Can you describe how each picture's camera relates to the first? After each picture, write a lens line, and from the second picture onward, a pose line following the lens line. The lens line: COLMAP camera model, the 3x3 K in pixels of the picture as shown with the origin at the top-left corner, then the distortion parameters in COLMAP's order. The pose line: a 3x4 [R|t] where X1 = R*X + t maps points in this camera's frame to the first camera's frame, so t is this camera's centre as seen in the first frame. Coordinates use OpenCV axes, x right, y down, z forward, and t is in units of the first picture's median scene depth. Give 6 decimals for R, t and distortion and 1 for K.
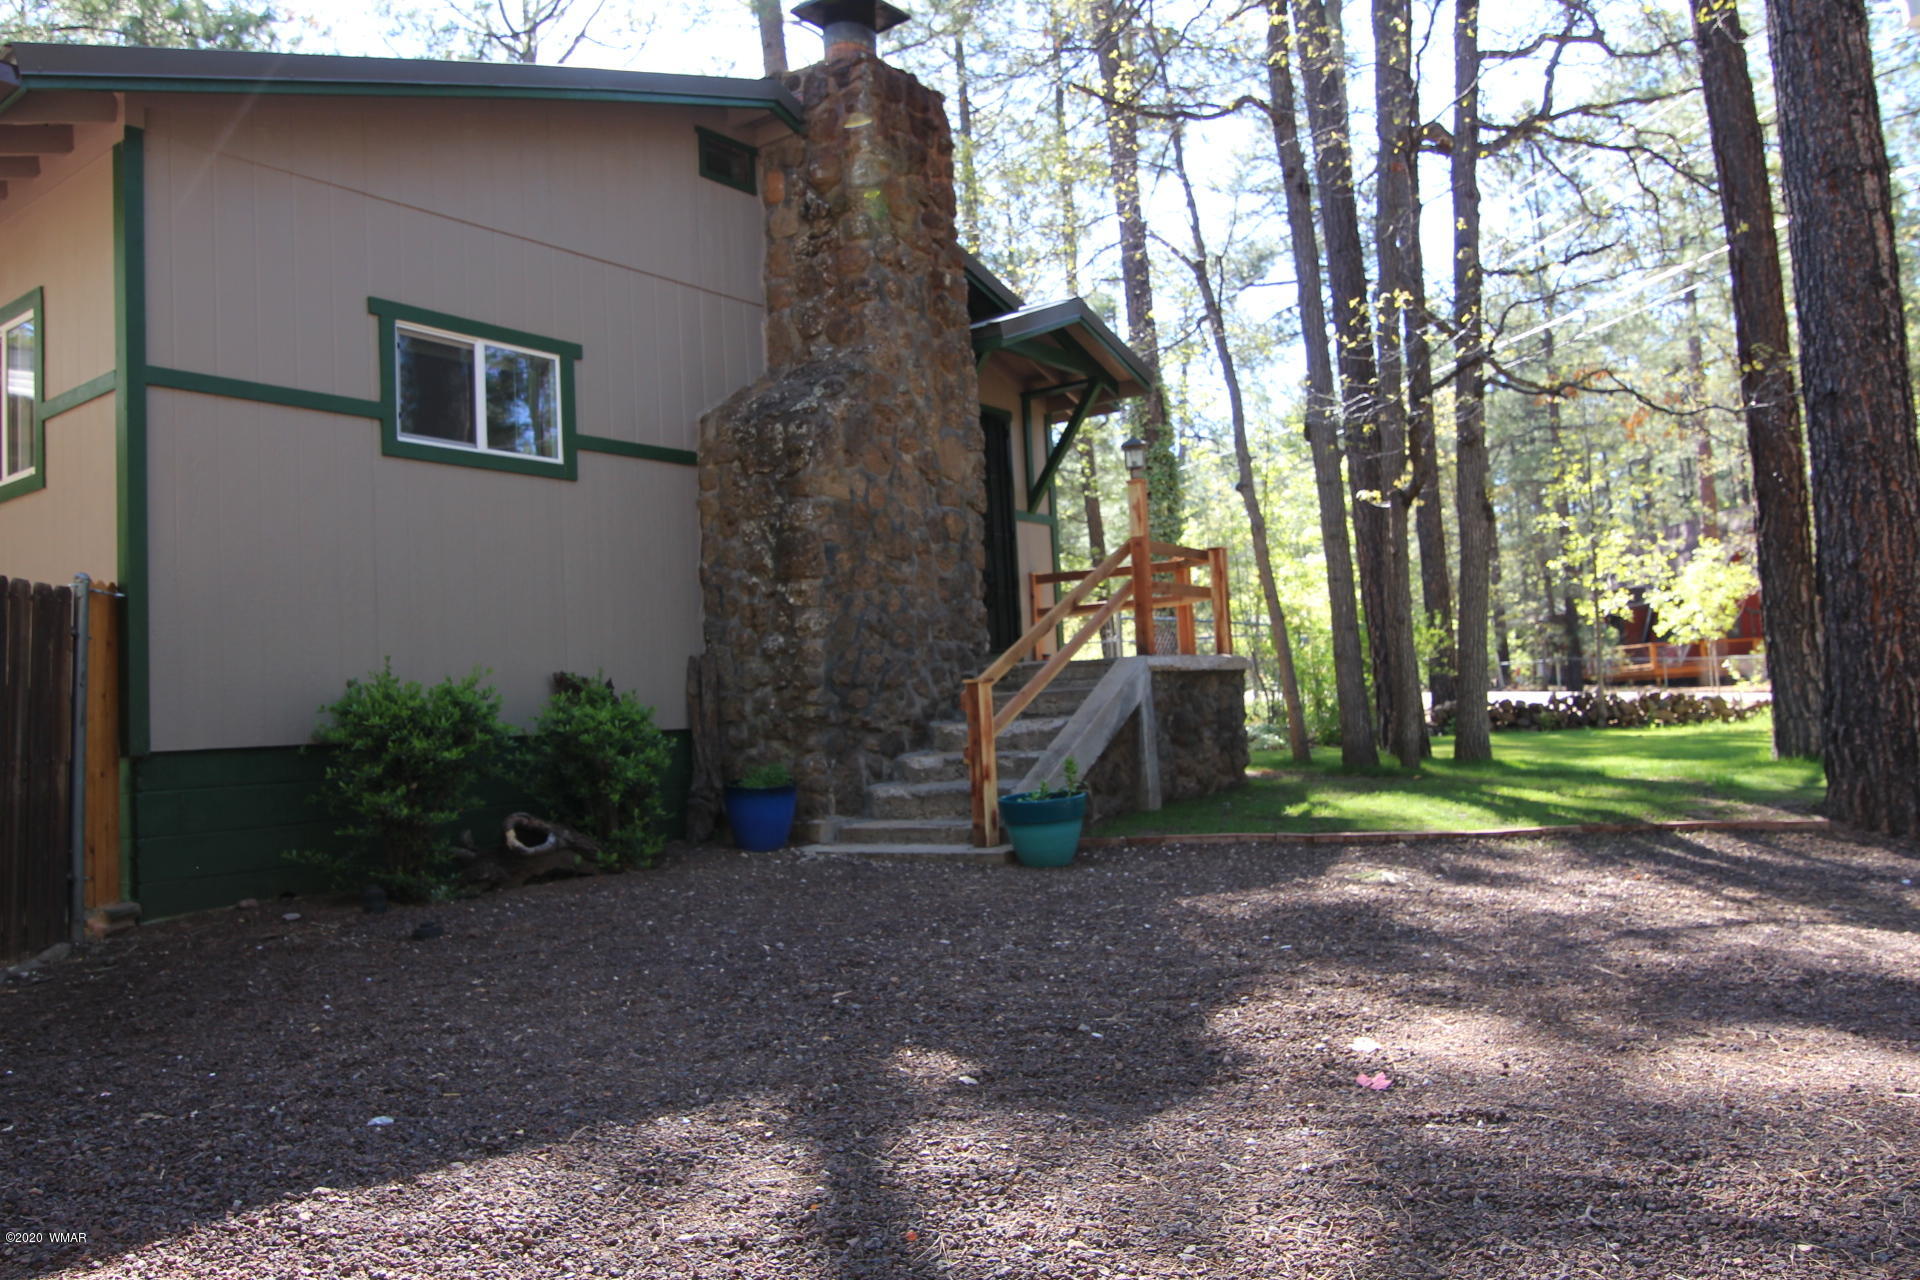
lens RADIAL K [[1406.6, 0, 971.7], [0, 1406.6, 628.3], [0, 0, 1]] dist [-0.017551, -0.004249]
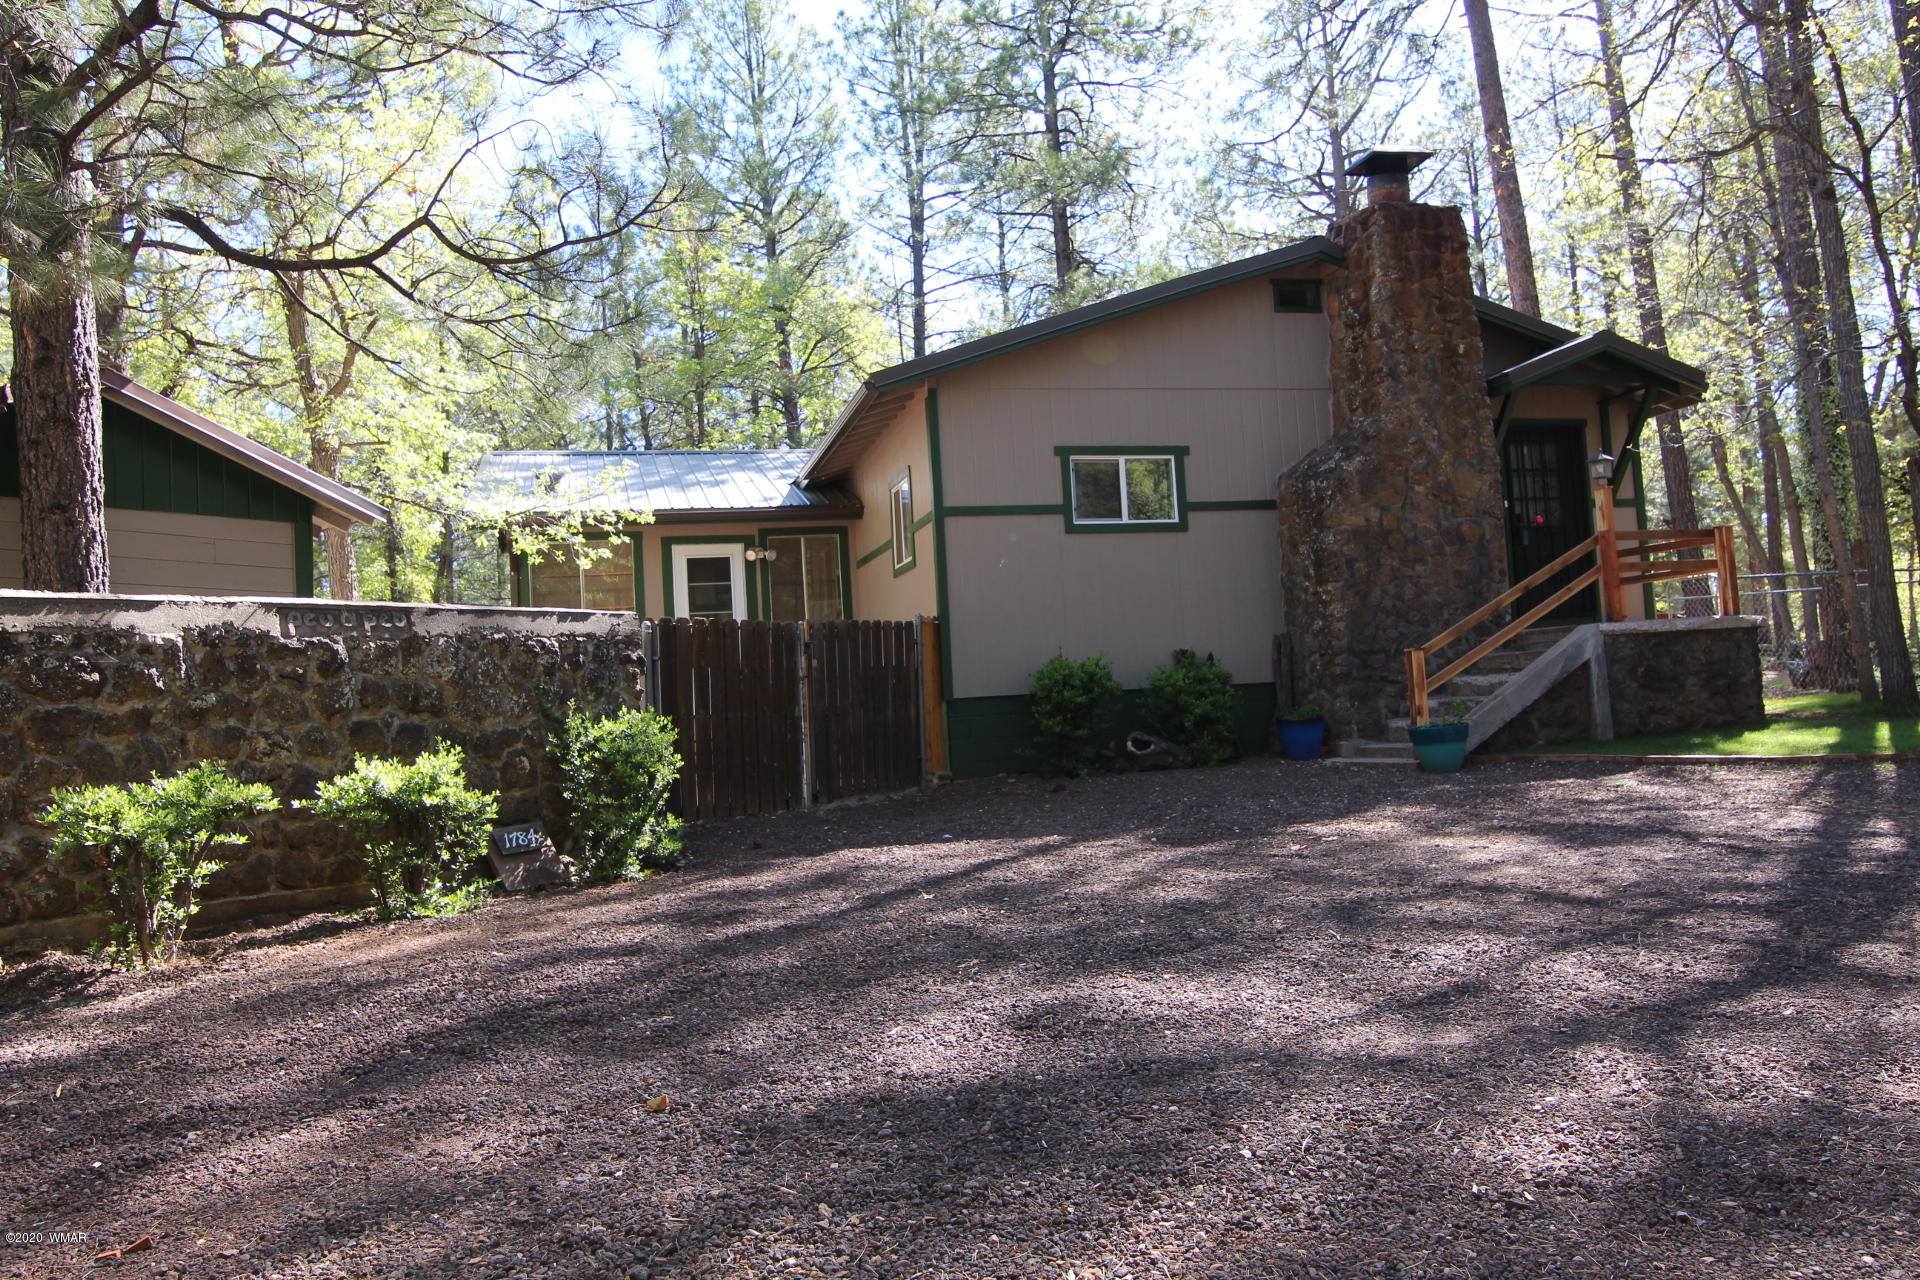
lens RADIAL K [[1406.6, 0, 971.7], [0, 1406.6, 628.3], [0, 0, 1]] dist [-0.017551, -0.004249]
pose [[0.778869, -0.032461, -0.626346, 0.503799], [0.057662, 0.998136, 0.019974, -0.037022], [0.624531, -0.051673, 0.779289, -0.402754]]
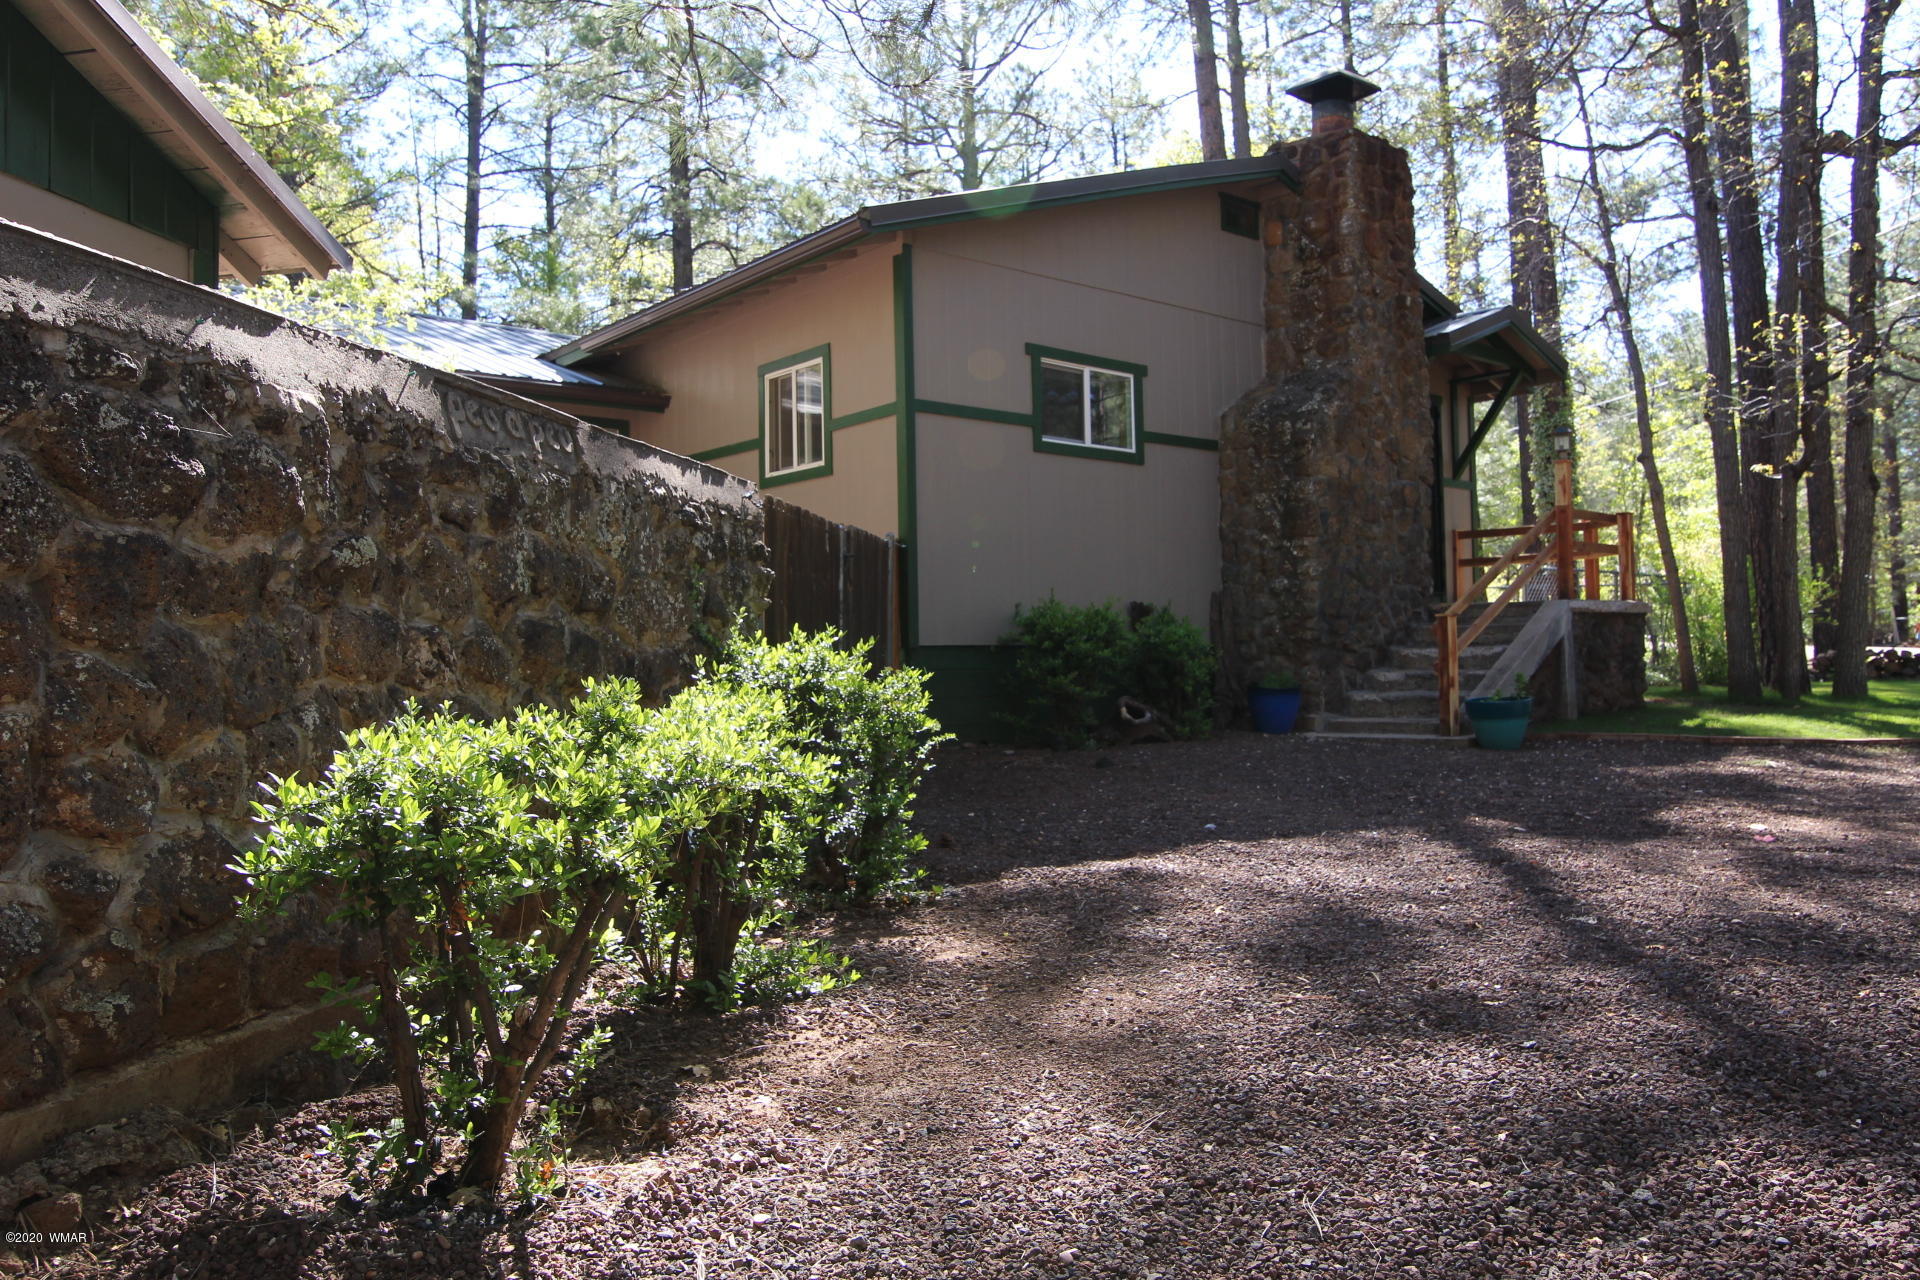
lens RADIAL K [[1406.6, 0, 971.7], [0, 1406.6, 628.3], [0, 0, 1]] dist [-0.017551, -0.004249]
pose [[0.973693, 0.027174, -0.226237, -0.118781], [-0.017283, 0.998811, 0.045588, -0.003349], [0.227207, -0.040479, 0.973005, -0.376143]]
